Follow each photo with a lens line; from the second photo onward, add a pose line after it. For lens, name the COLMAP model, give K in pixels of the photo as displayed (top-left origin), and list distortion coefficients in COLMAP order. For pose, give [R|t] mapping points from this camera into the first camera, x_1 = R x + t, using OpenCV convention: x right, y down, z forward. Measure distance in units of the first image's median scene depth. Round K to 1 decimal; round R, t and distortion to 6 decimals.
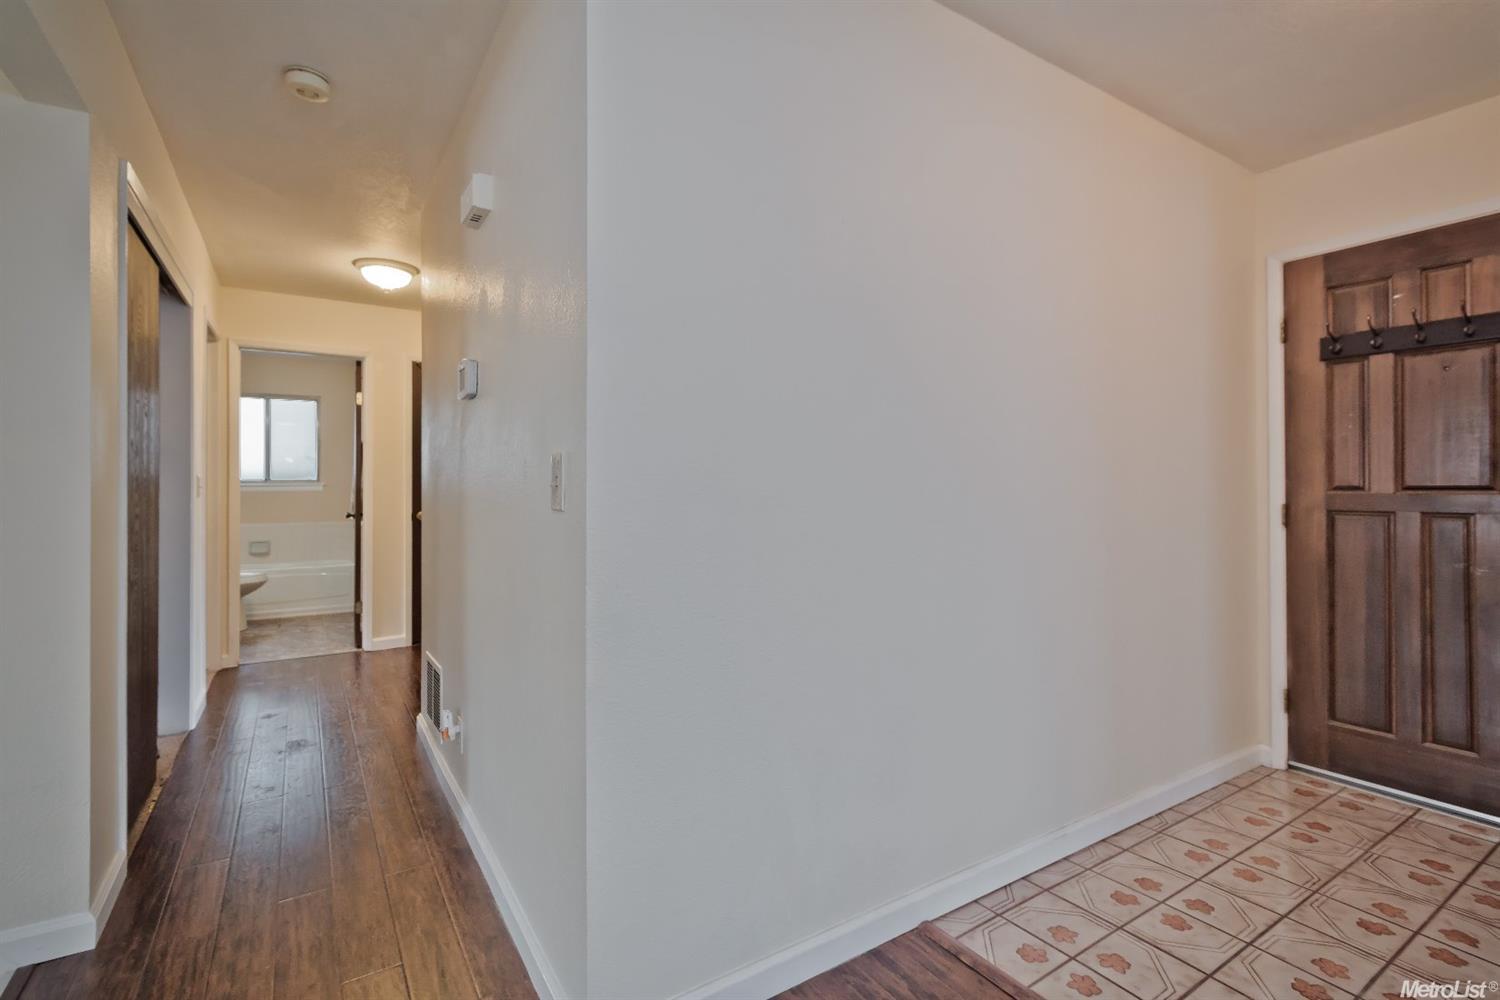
lens RADIAL K [[698.2, 0, 745.1], [0, 698.2, 479.8], [0, 0, 1]] dist [0.000813, 0.000175]
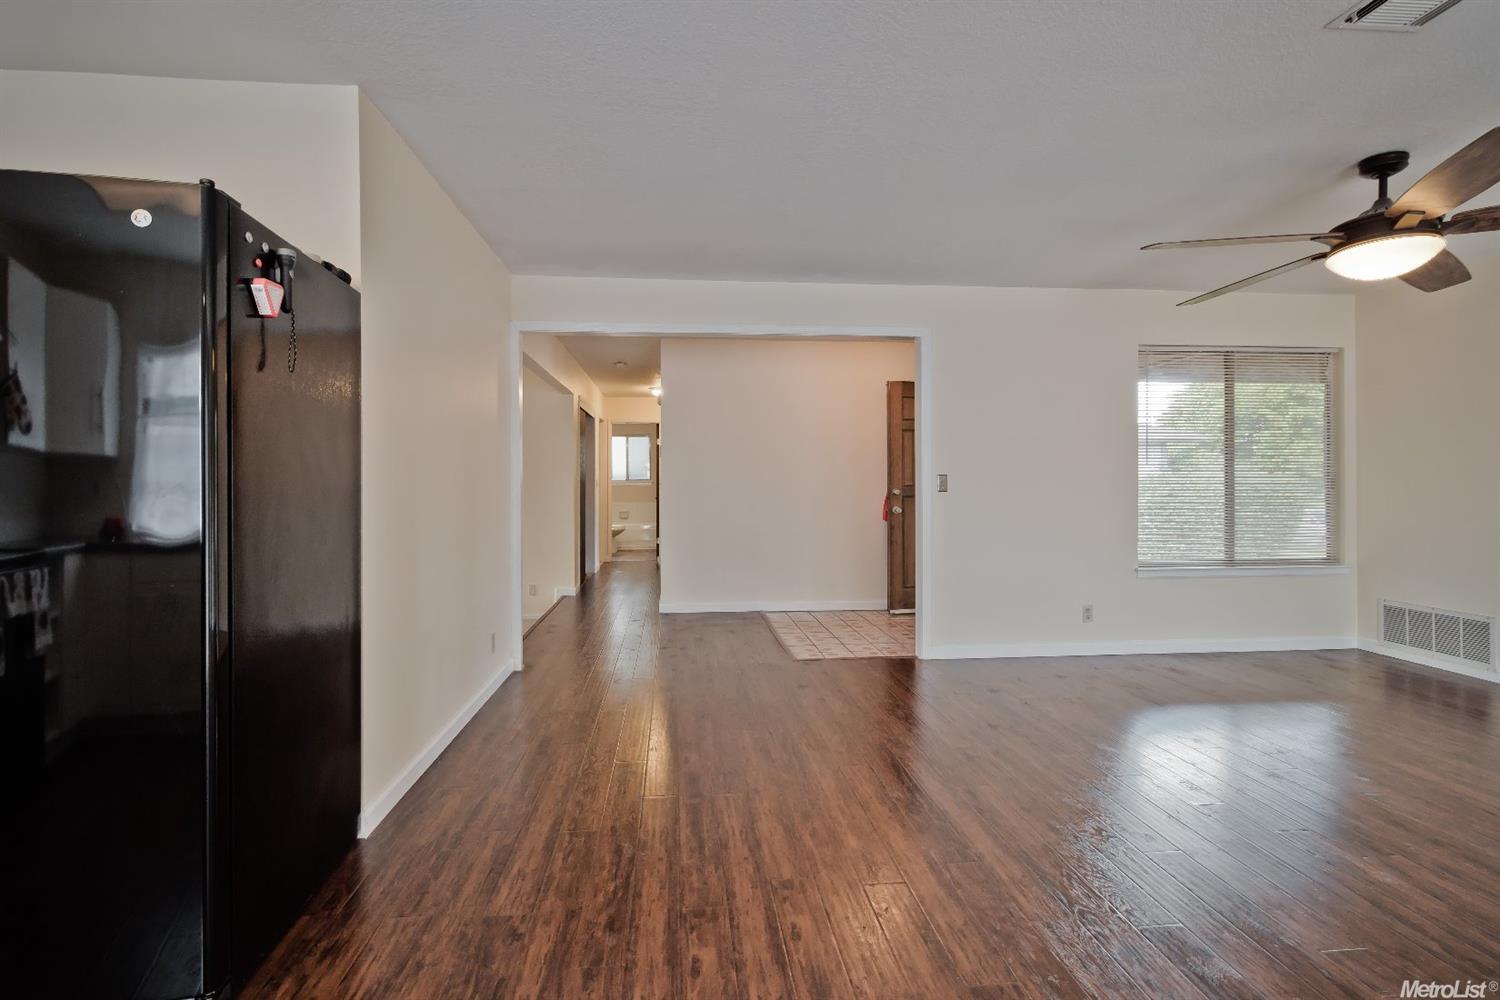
lens RADIAL K [[689.1, 0, 747.8], [0, 689.1, 482.4], [0, 0, 1]] dist [0.000115, -0.000121]
pose [[0.899091, 0.001862, -0.437757, 0.550971], [0.000316, 0.999988, 0.004904, -0.001147], [0.437761, -0.004548, 0.899080, -0.690541]]
